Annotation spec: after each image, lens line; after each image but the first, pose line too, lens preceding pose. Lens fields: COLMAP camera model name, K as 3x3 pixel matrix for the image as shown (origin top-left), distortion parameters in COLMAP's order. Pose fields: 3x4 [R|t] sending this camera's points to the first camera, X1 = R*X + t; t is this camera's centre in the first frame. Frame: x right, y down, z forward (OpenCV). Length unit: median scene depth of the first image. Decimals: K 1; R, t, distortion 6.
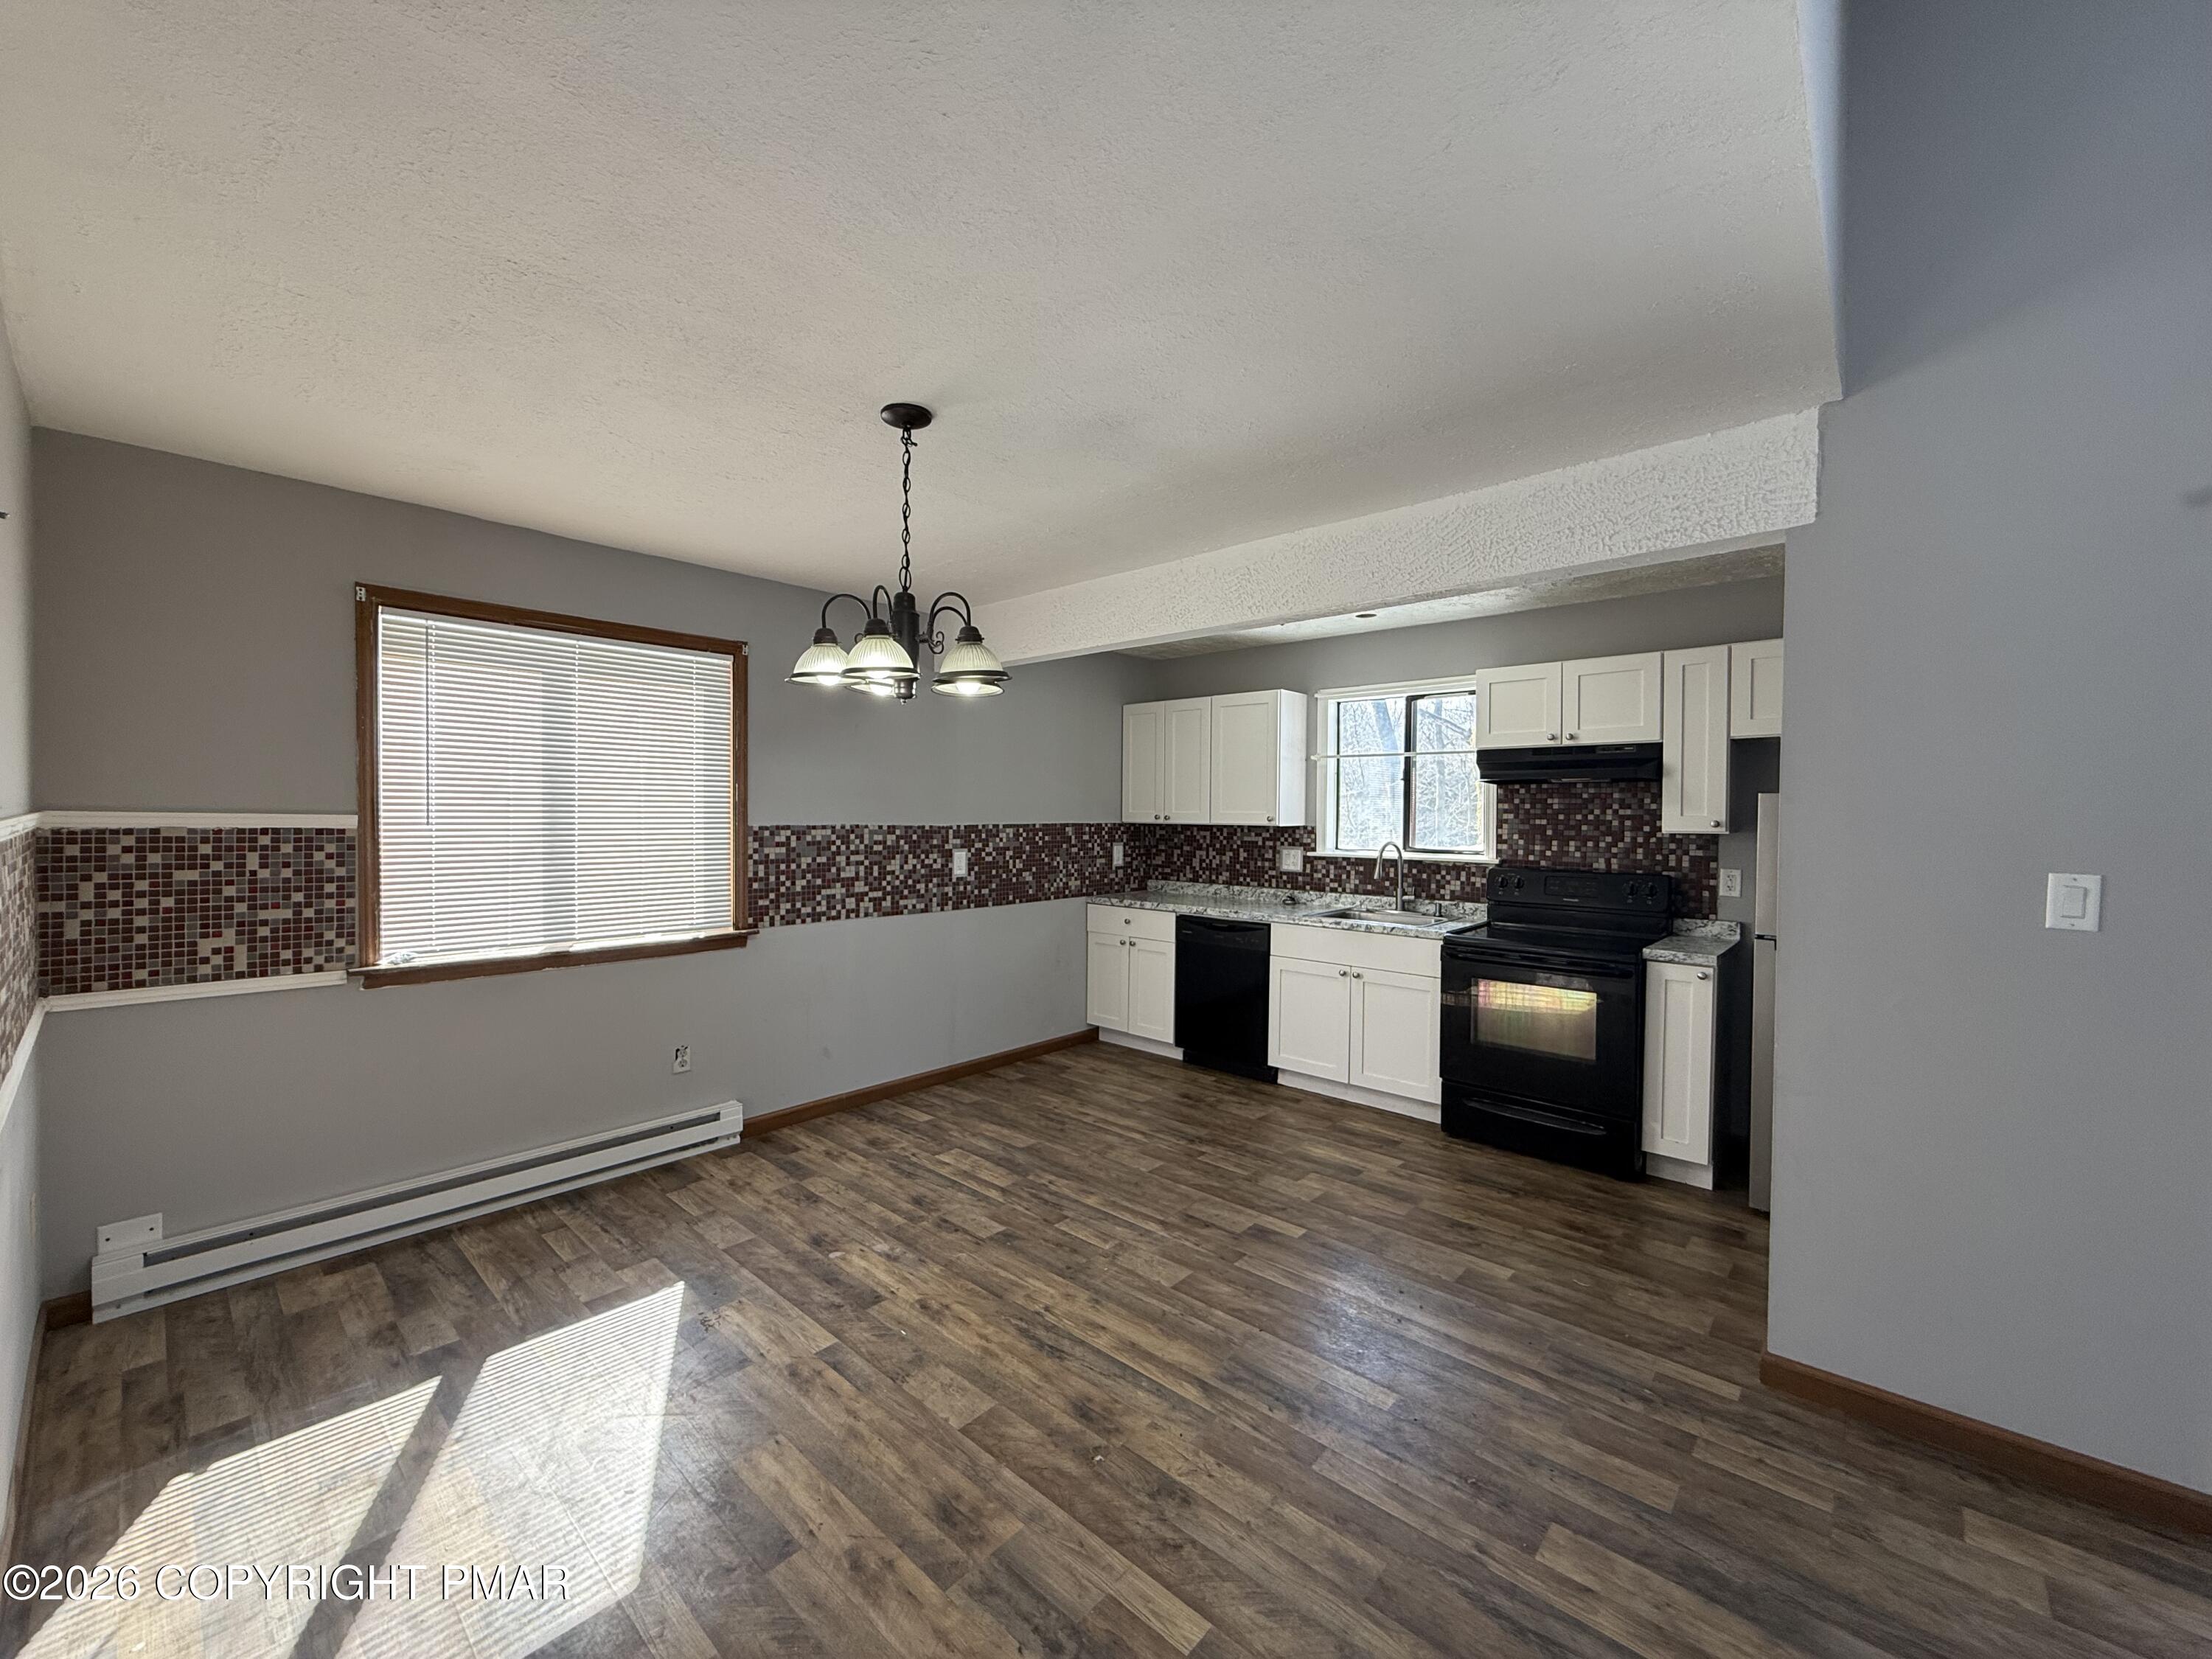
lens RADIAL K [[874.0, 0, 1099.1], [0, 874.0, 830.2], [0, 0, 1]] dist [-0.000208, 0.000016]
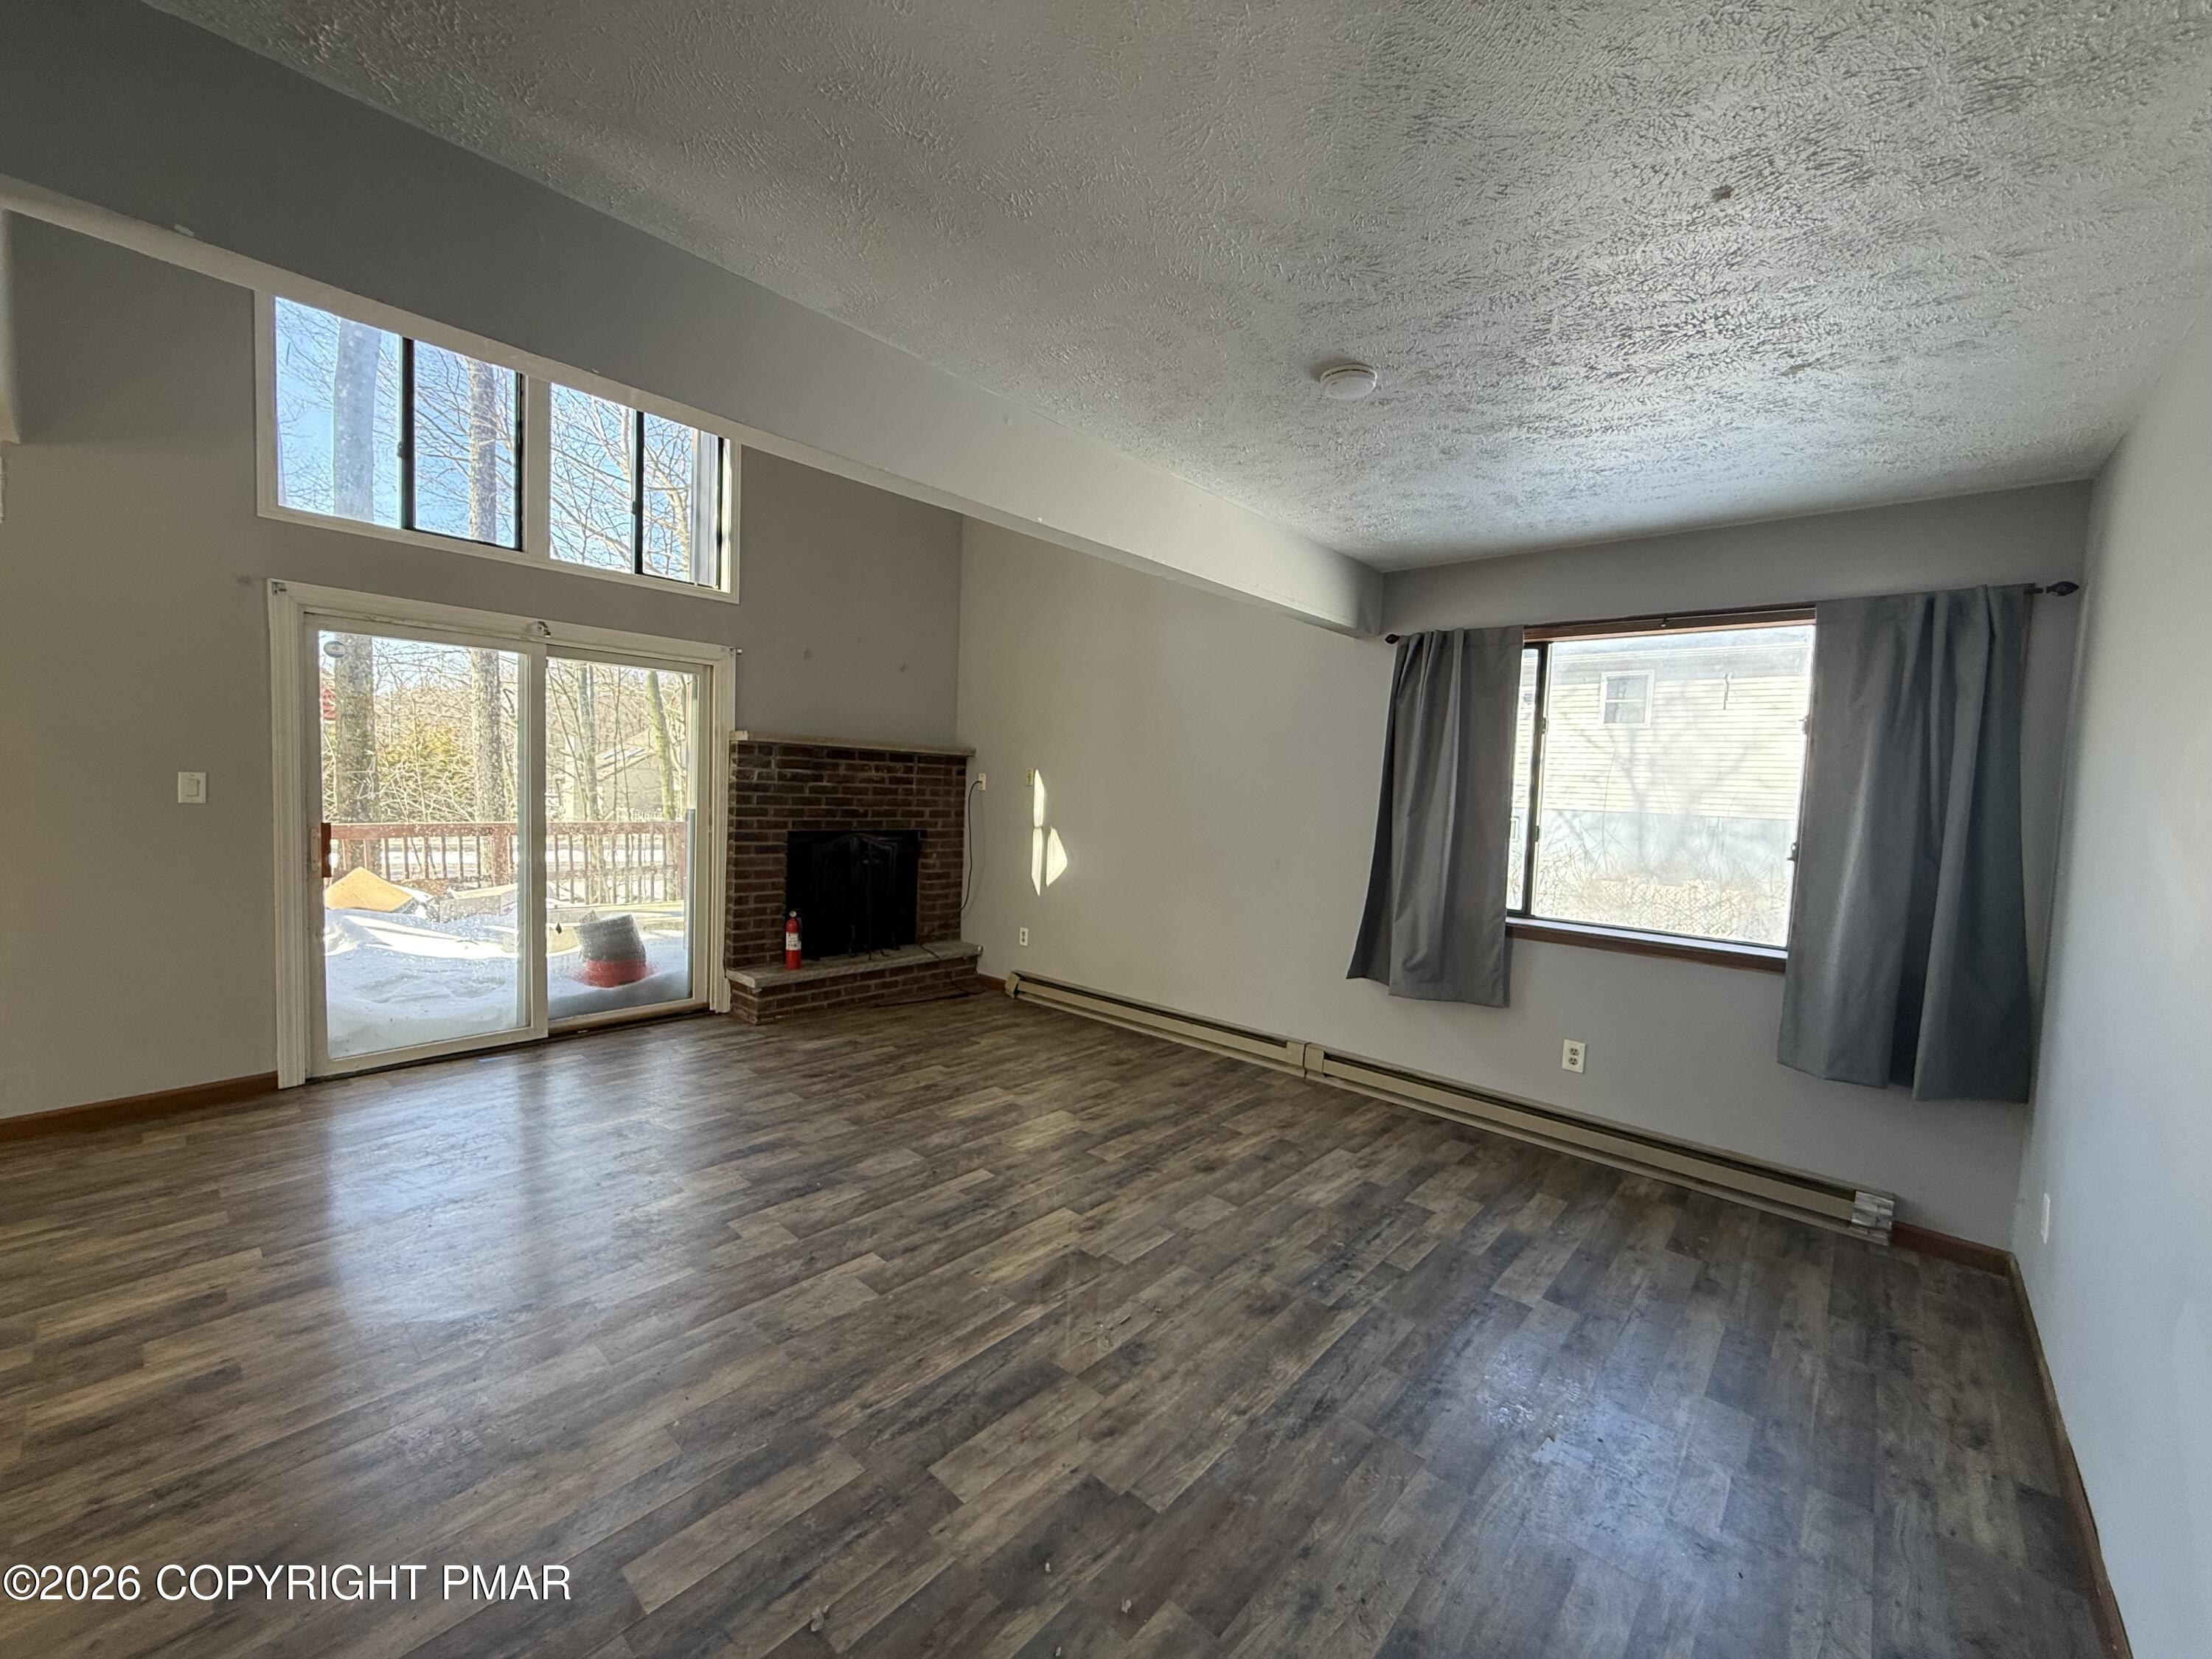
lens RADIAL K [[874.0, 0, 1099.1], [0, 874.0, 830.2], [0, 0, 1]] dist [-0.000208, 0.000016]
pose [[-0.006365, -0.065980, 0.997801, -0.409735], [-0.019982, 0.997630, 0.065841, 0.006651], [-0.999780, -0.019519, -0.007669, -0.499040]]
